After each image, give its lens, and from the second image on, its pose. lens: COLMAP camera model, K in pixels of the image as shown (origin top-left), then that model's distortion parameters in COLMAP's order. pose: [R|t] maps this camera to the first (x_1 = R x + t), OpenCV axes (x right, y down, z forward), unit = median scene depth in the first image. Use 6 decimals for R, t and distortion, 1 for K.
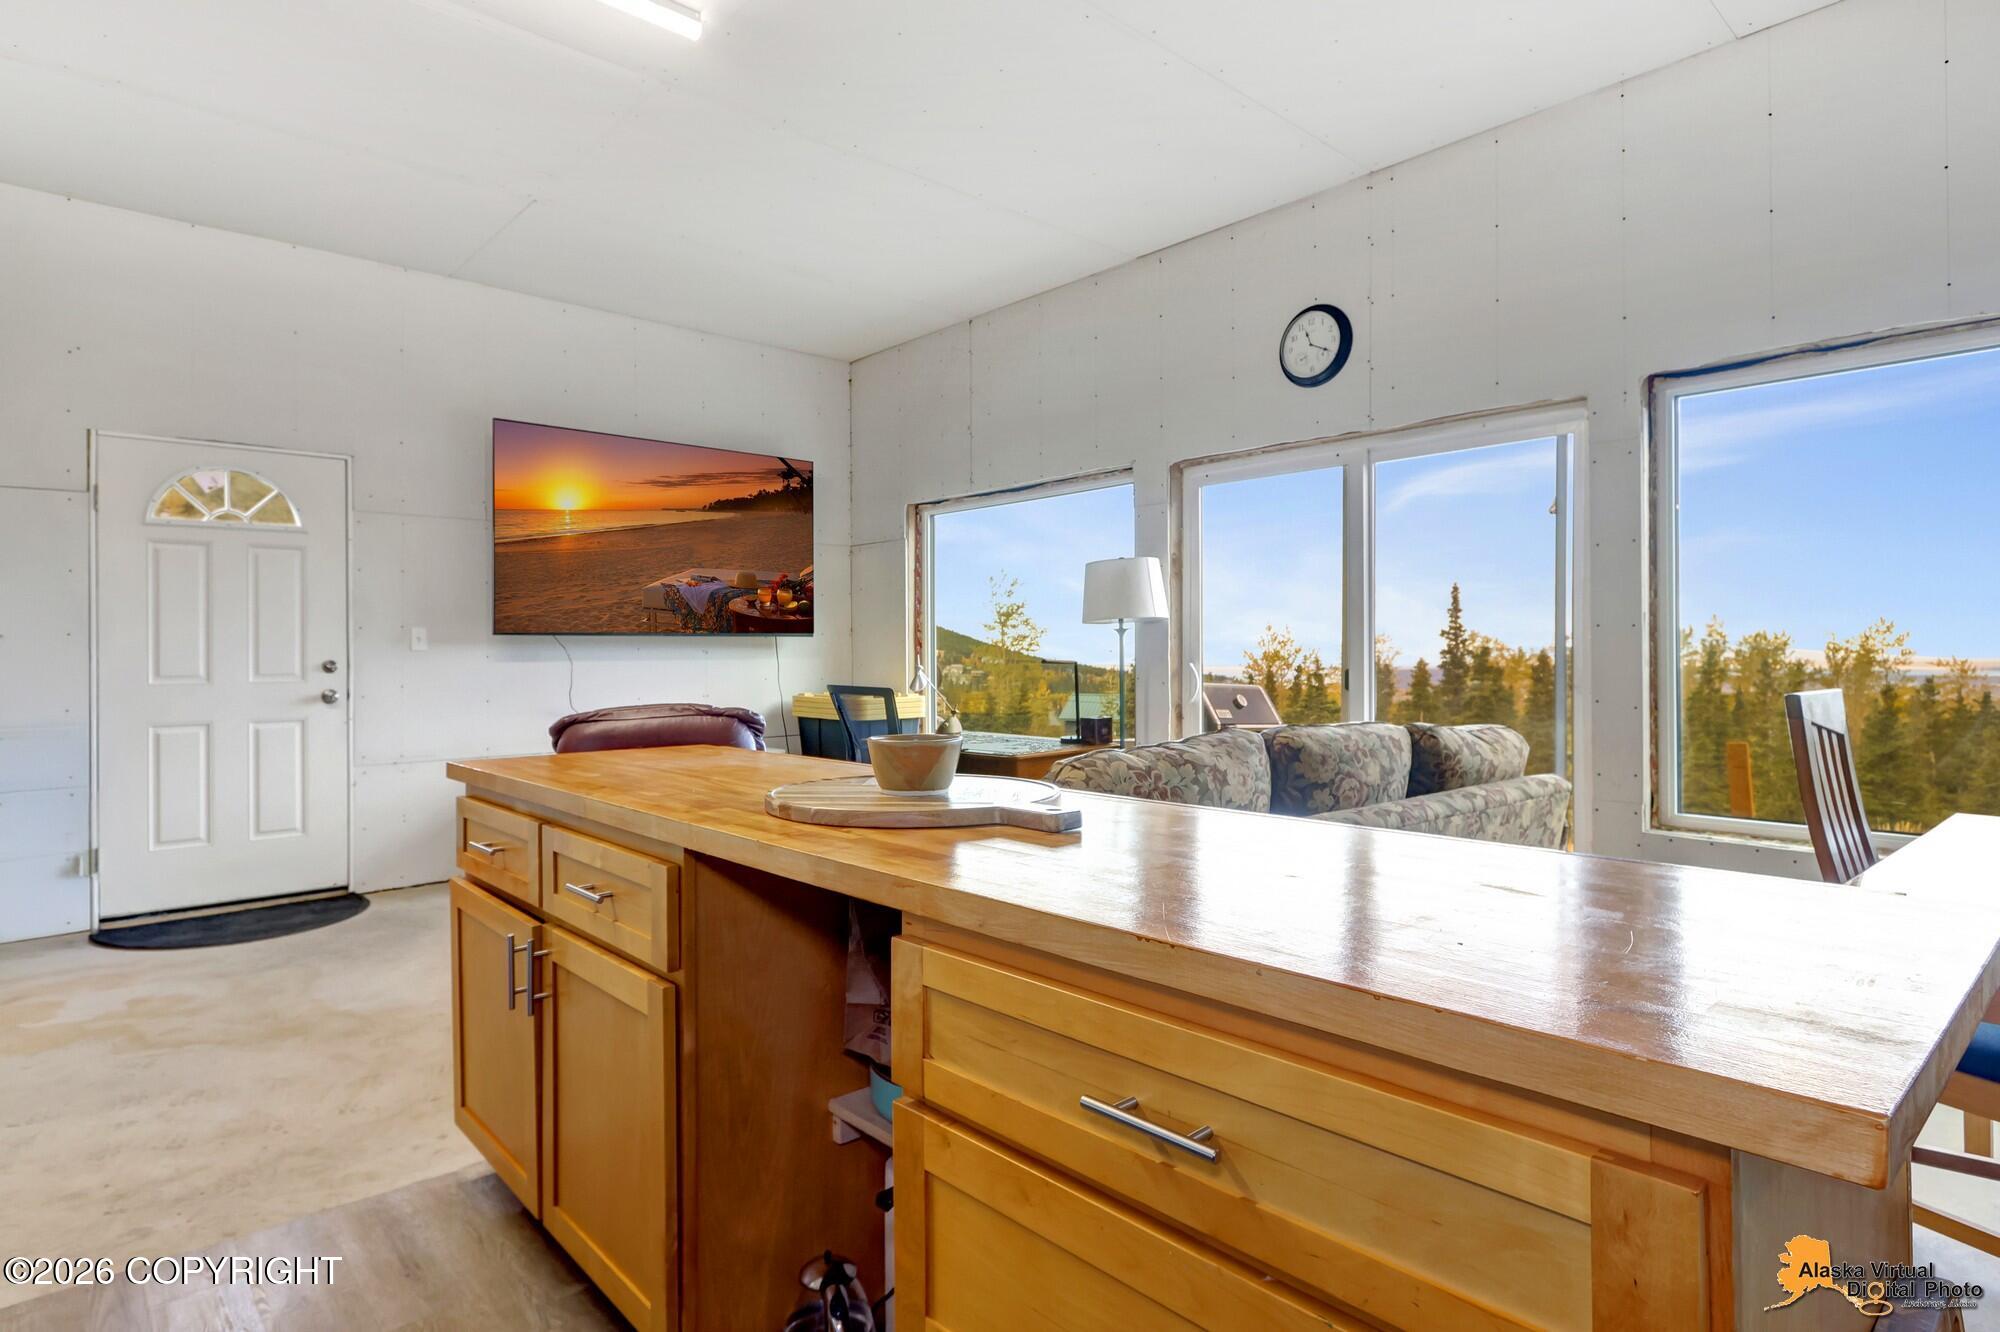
lens RADIAL K [[993.2, 0, 909.6], [0, 993.2, 651.9], [0, 0, 1]] dist [-0.000288, -0.002081]
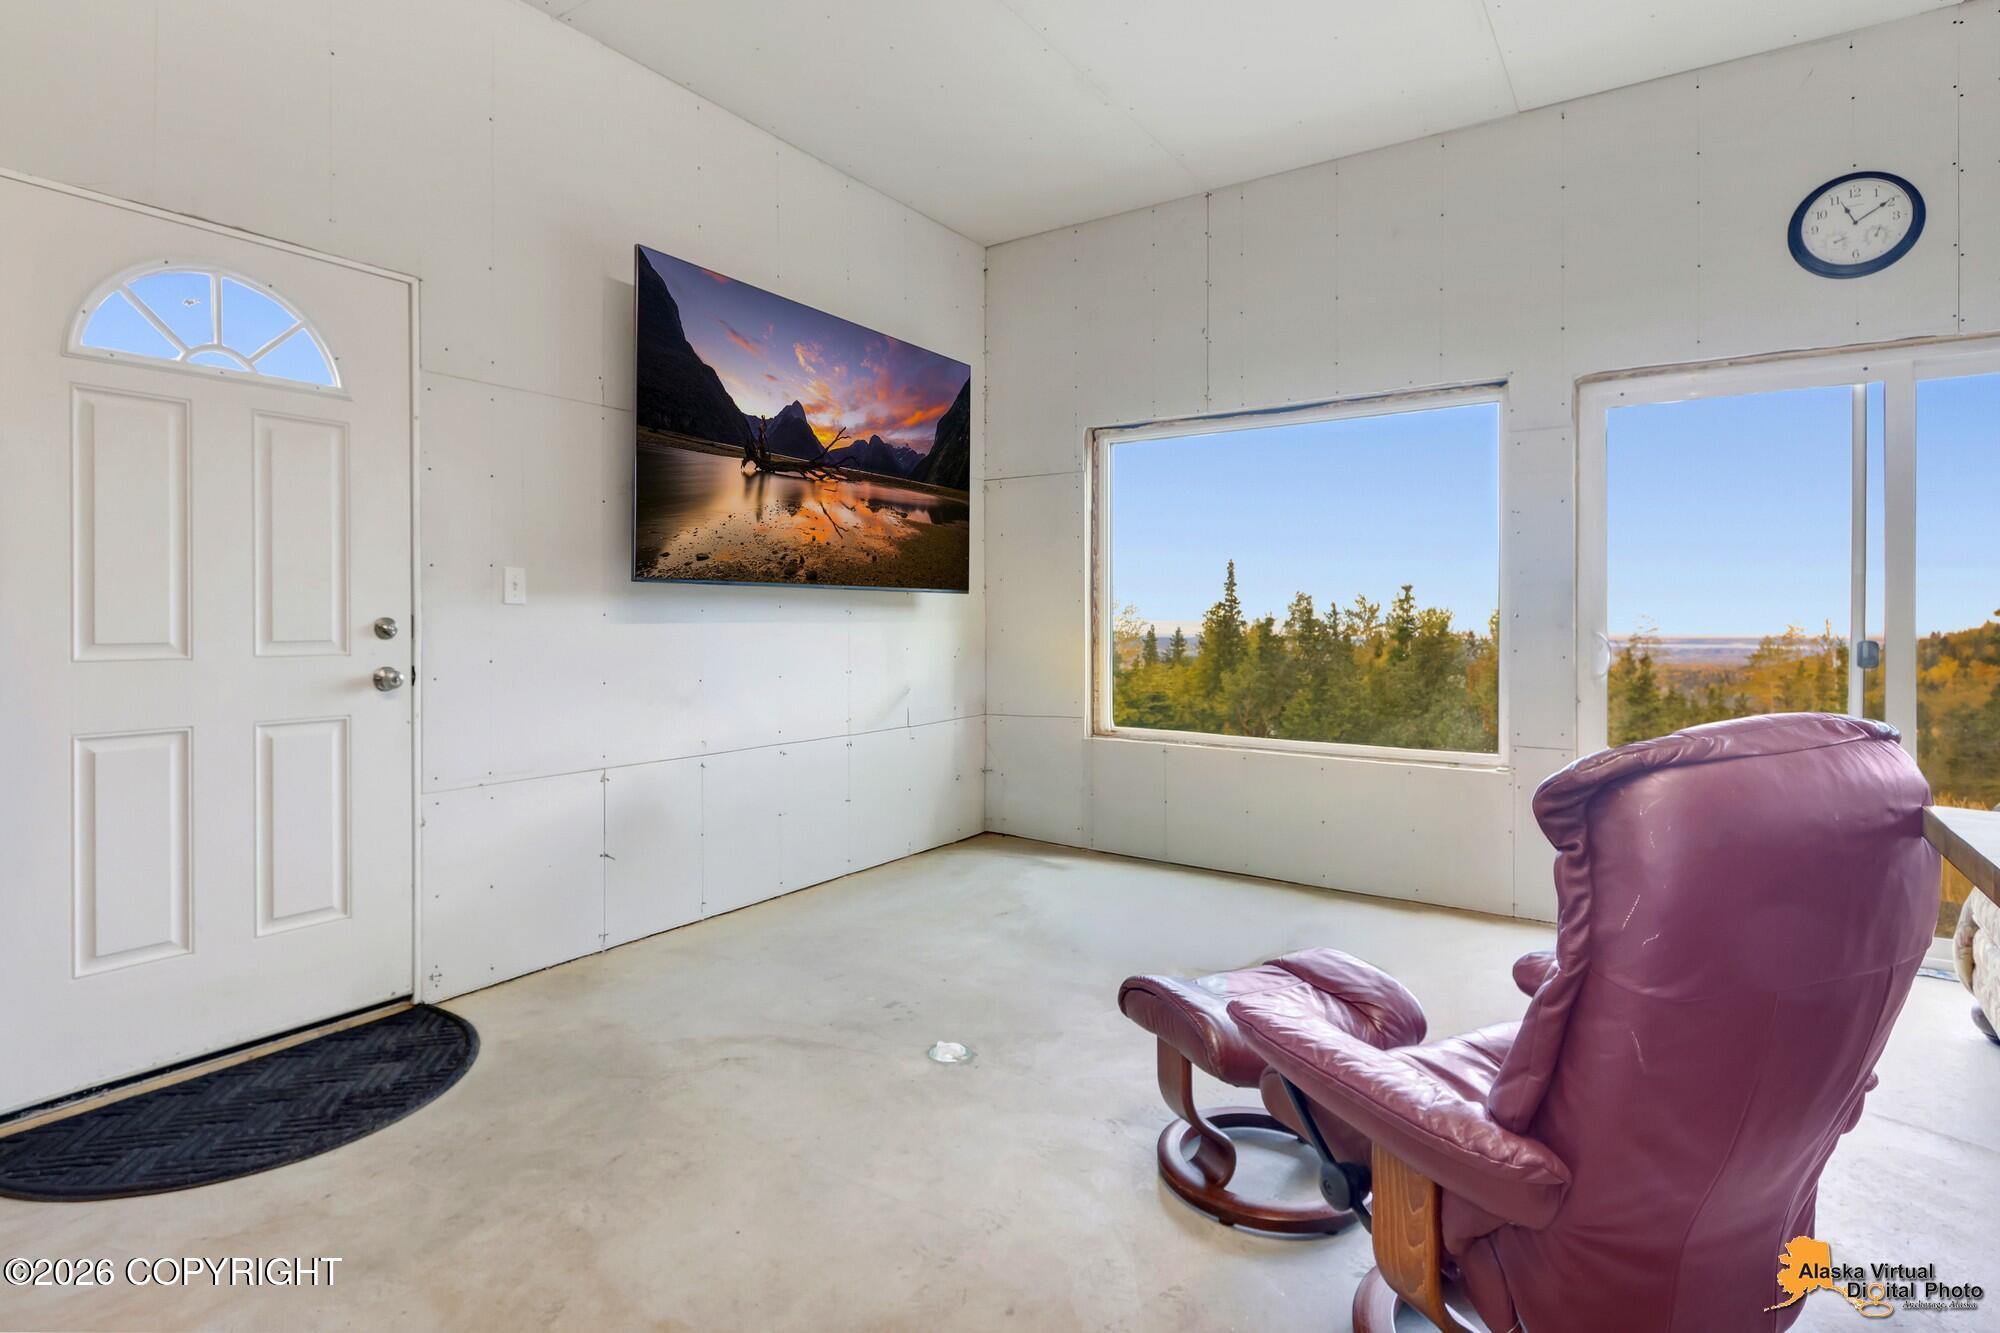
lens RADIAL K [[968.9, 0, 891.6], [0, 968.9, 627.2], [0, 0, 1]] dist [-0.001693, -0.000509]
pose [[0.973276, 0.007371, 0.229521, -0.418470], [-0.009342, 0.999928, 0.007503, 0.006871], [-0.229450, -0.009447, 0.973275, 0.364405]]
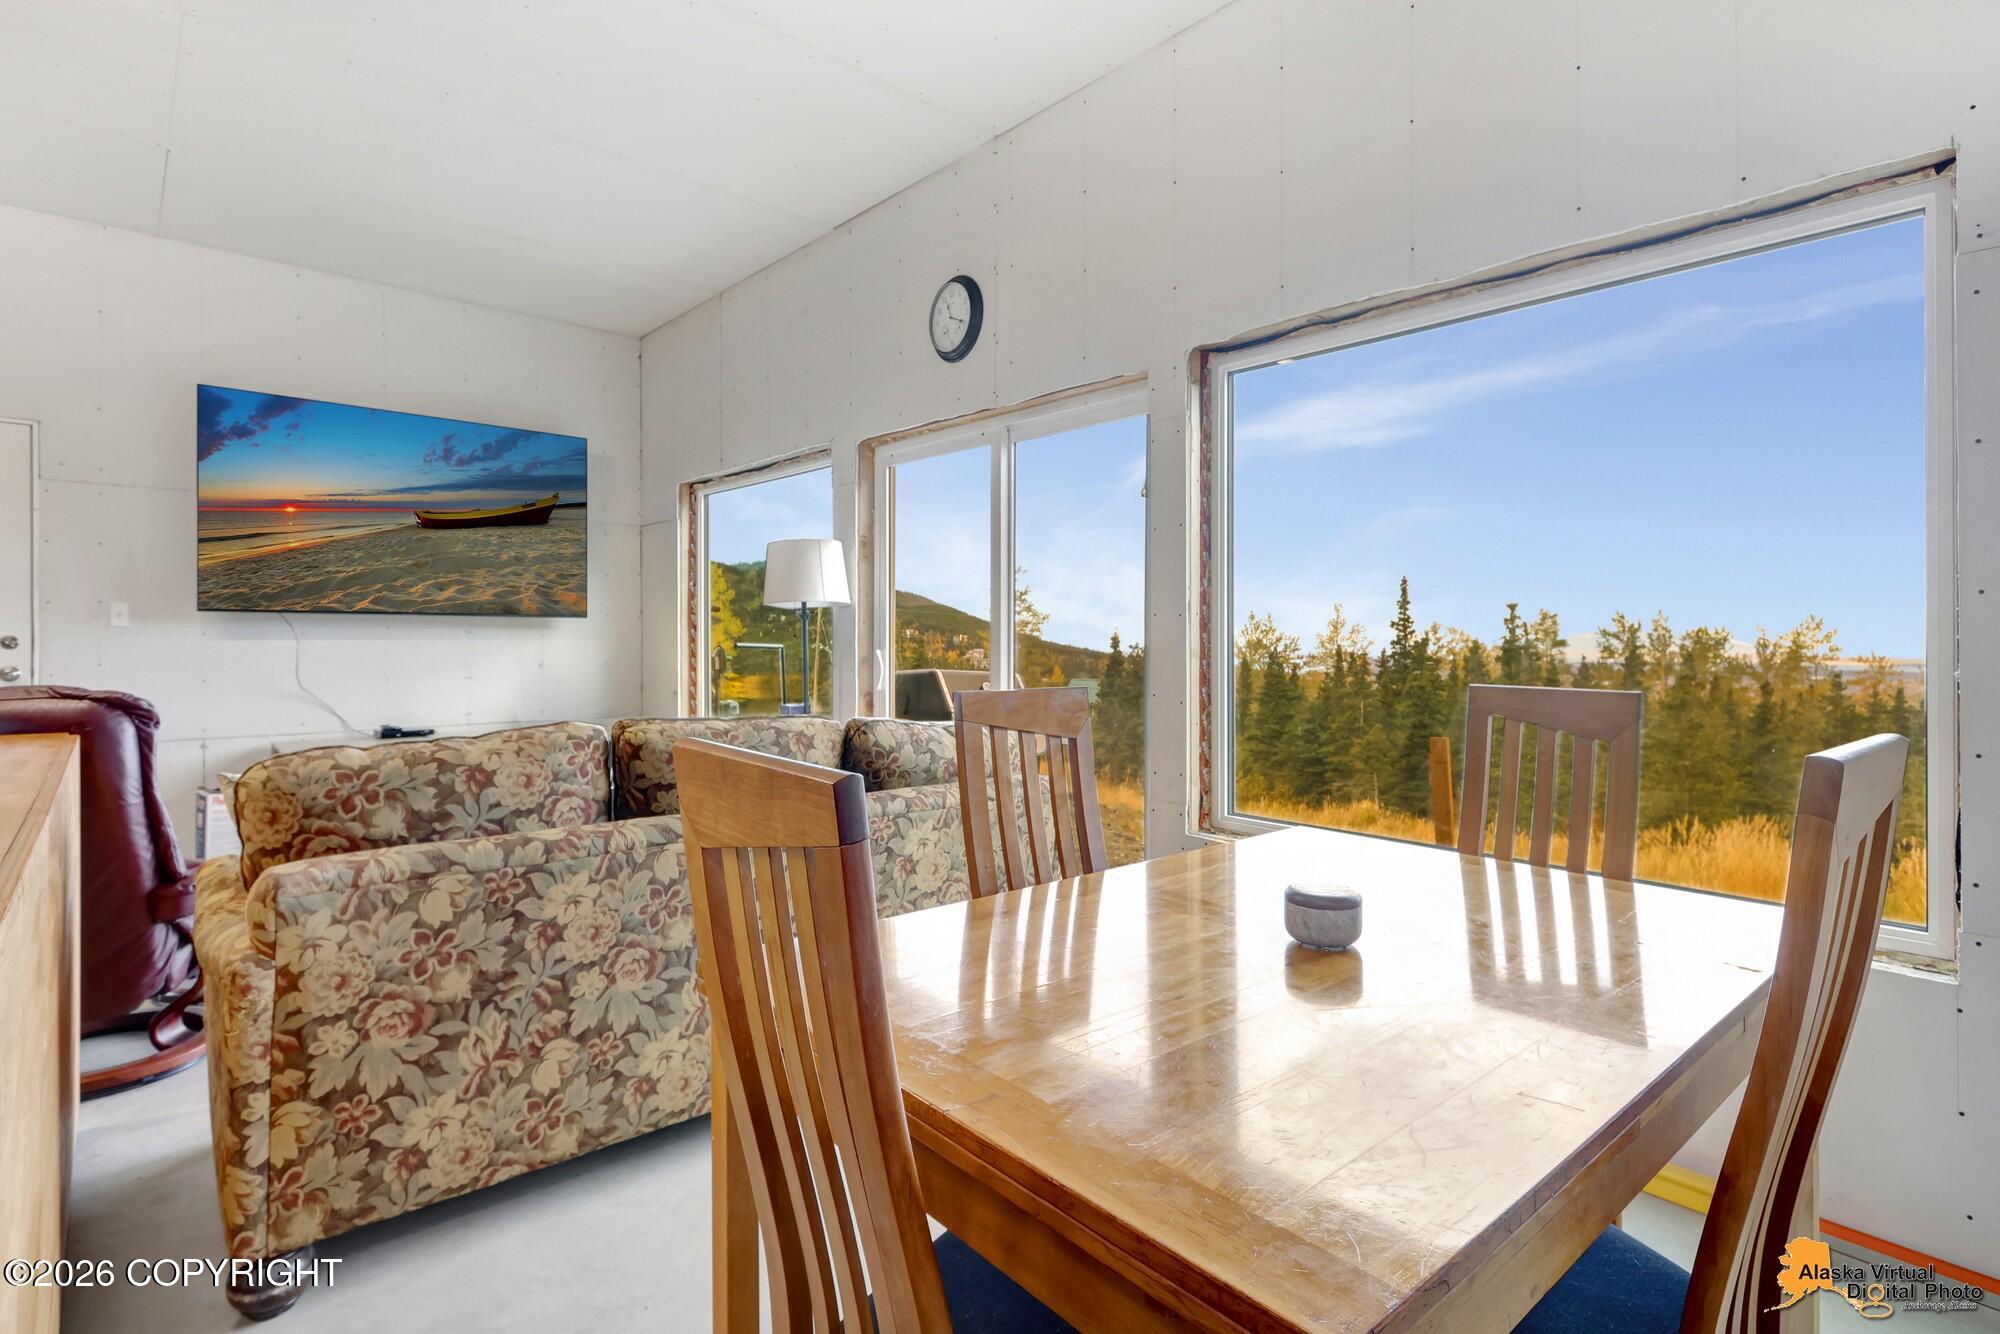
lens RADIAL K [[973.5, 0, 934.1], [0, 973.5, 640.1], [0, 0, 1]] dist [-0.002175, -0.001714]
pose [[0.999564, 0.012736, 0.026642, 0.274133], [-0.012843, 0.999910, 0.003859, -0.002109], [-0.026591, -0.004200, 0.999638, 0.048406]]
